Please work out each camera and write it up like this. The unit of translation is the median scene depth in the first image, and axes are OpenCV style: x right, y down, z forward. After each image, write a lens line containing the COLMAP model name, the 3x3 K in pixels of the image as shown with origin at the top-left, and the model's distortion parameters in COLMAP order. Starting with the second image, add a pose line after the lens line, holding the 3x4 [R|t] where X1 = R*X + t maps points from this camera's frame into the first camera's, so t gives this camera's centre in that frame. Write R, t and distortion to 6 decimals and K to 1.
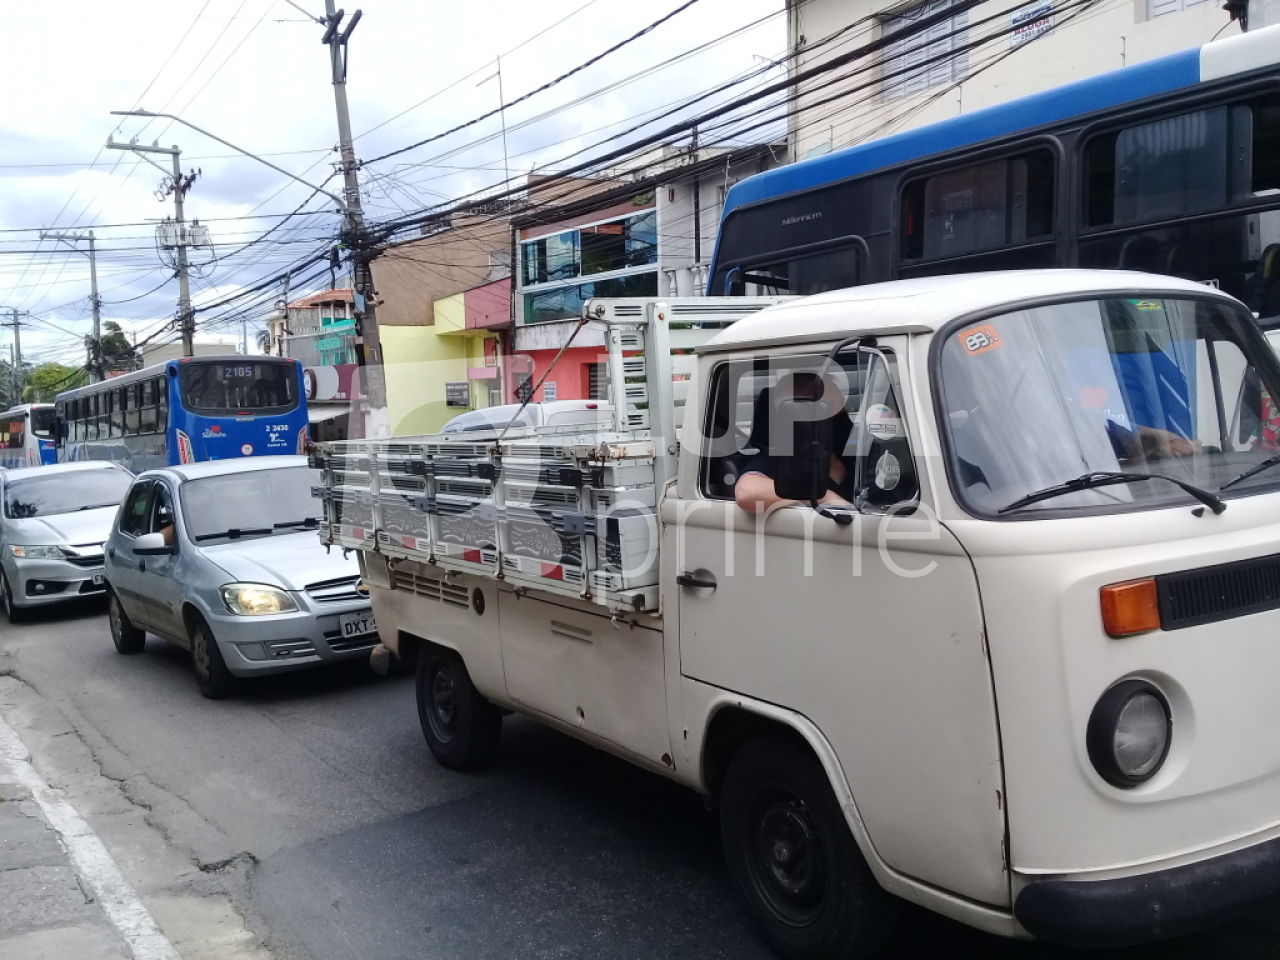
lens RADIAL K [[1188.3, 0, 653.9], [0, 1188.3, 497.6], [0, 0, 1]] dist [0.089258, -0.167274]
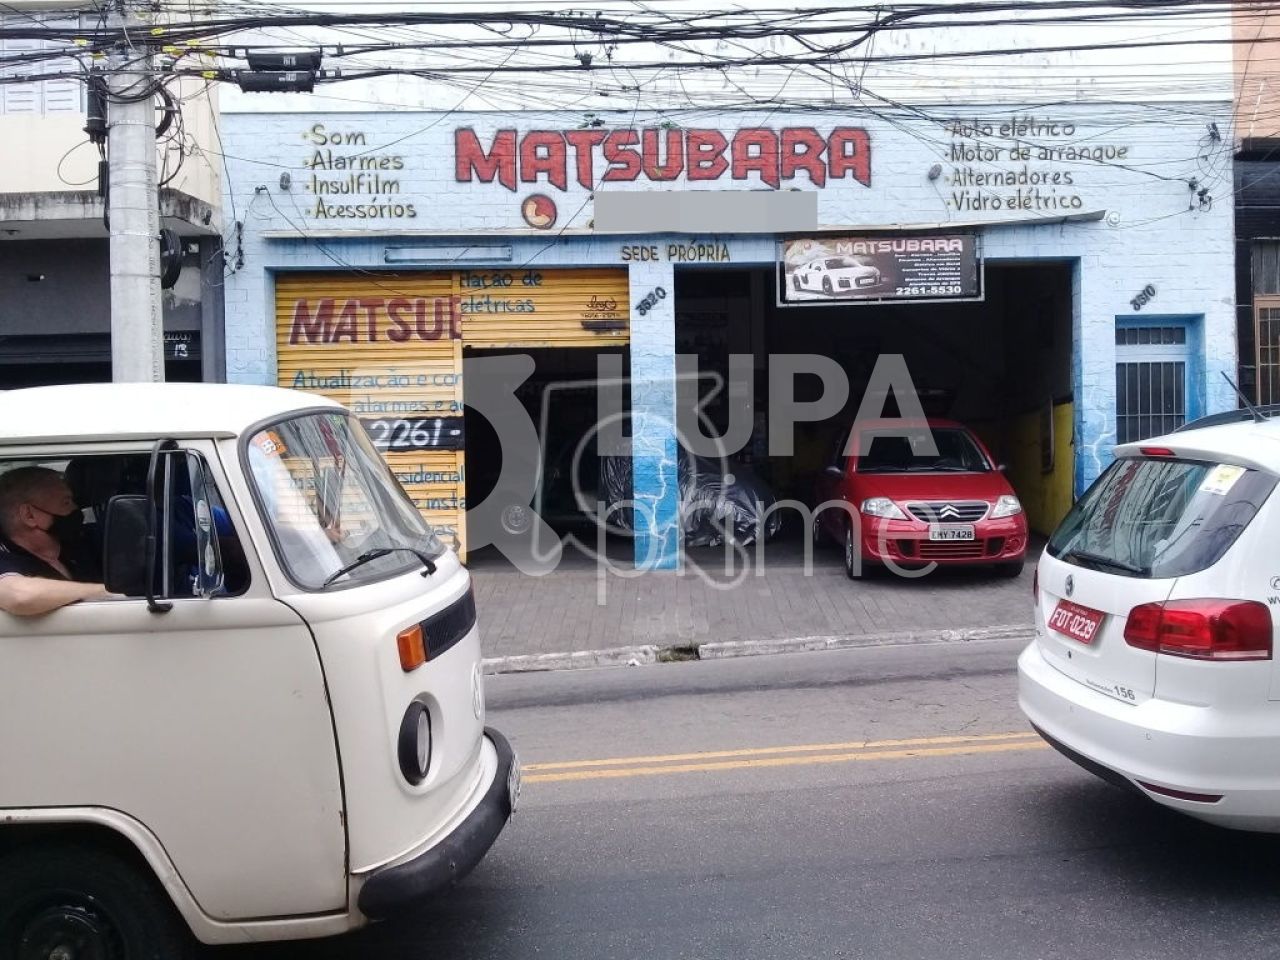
lens RADIAL K [[1184.0, 0, 665.3], [0, 1184.0, 490.9], [0, 0, 1]] dist [0.105664, -0.224844]
pose [[0.531967, -0.015074, 0.846631, -0.563029], [0.081311, 0.996131, -0.033354, -0.015215], [-0.842852, 0.086584, 0.531134, 0.037787]]
